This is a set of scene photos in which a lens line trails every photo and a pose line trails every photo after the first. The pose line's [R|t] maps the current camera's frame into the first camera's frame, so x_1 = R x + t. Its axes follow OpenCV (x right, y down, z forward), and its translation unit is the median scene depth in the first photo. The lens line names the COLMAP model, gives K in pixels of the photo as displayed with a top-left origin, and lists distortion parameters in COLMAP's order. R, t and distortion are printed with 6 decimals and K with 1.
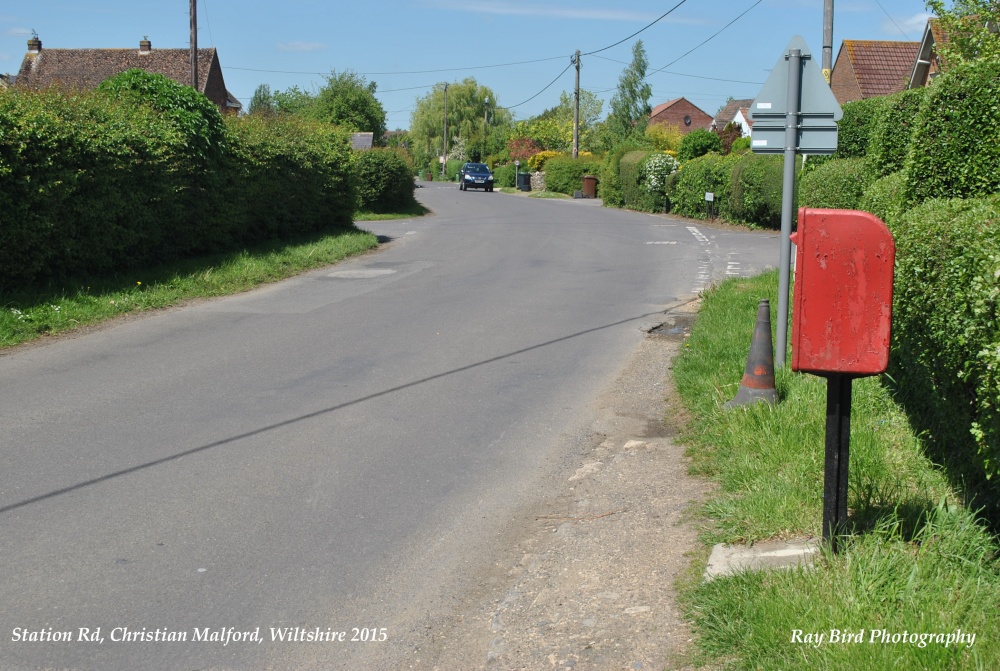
lens RADIAL K [[1048.6, 0, 500.0], [0, 1048.6, 335.5], [0, 0, 1]] dist [-0.027060, 0.000013]
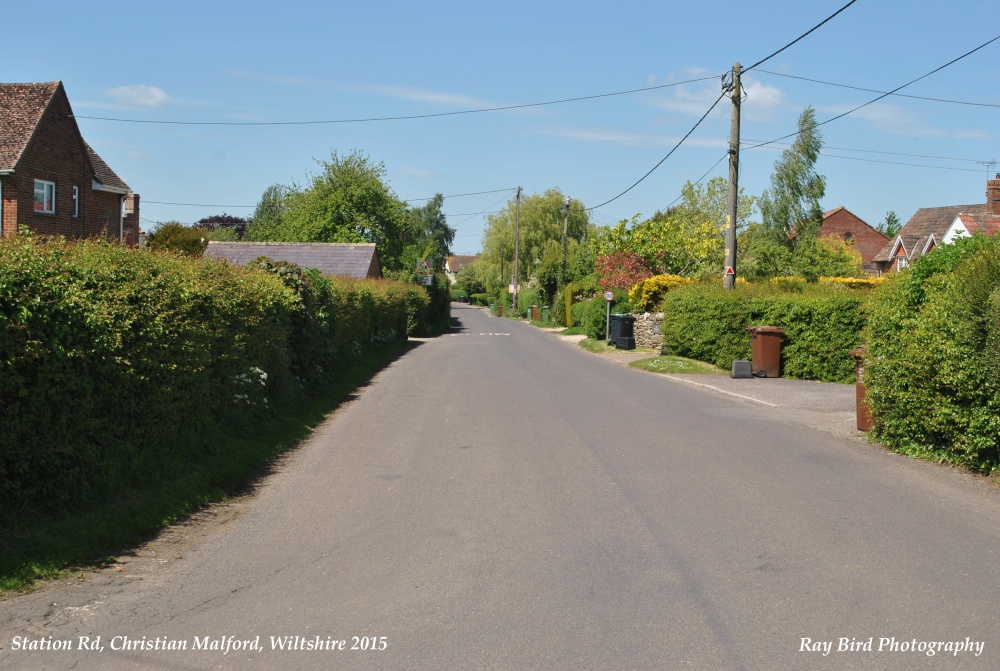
lens RADIAL K [[1318.2, 0, 500.0], [0, 1318.2, 335.5], [0, 0, 1]] dist [0.082822, -0.017002]
pose [[0.997418, 0.013141, -0.070598, 0.005821], [-0.022255, 0.991276, -0.129910, -0.037163], [0.068275, 0.131146, 0.989009, 0.220959]]
